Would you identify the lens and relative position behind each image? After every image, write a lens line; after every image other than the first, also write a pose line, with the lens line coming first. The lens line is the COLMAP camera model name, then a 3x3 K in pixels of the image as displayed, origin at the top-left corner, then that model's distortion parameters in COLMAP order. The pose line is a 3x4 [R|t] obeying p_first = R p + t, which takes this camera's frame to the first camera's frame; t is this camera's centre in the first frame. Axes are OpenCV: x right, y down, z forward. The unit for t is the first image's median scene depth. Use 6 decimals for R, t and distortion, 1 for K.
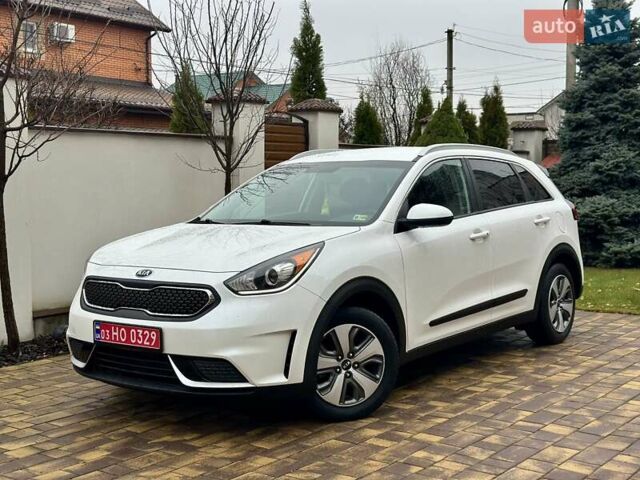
lens RADIAL K [[888.8, 0, 318.1], [0, 888.8, 243.3], [0, 0, 1]] dist [0.137069, 0.000000]
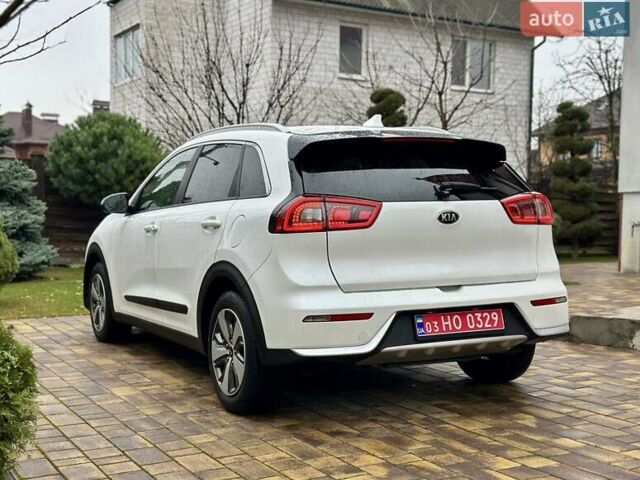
lens RADIAL K [[888.8, 0, 315.0], [0, 888.8, 271.7], [0, 0, 1]] dist [0.137069, 0.000000]
pose [[0.397811, -0.059483, 0.915537, -0.869686], [0.067497, 0.997089, 0.035453, 0.009020], [-0.914981, 0.047692, 0.400668, 0.633906]]
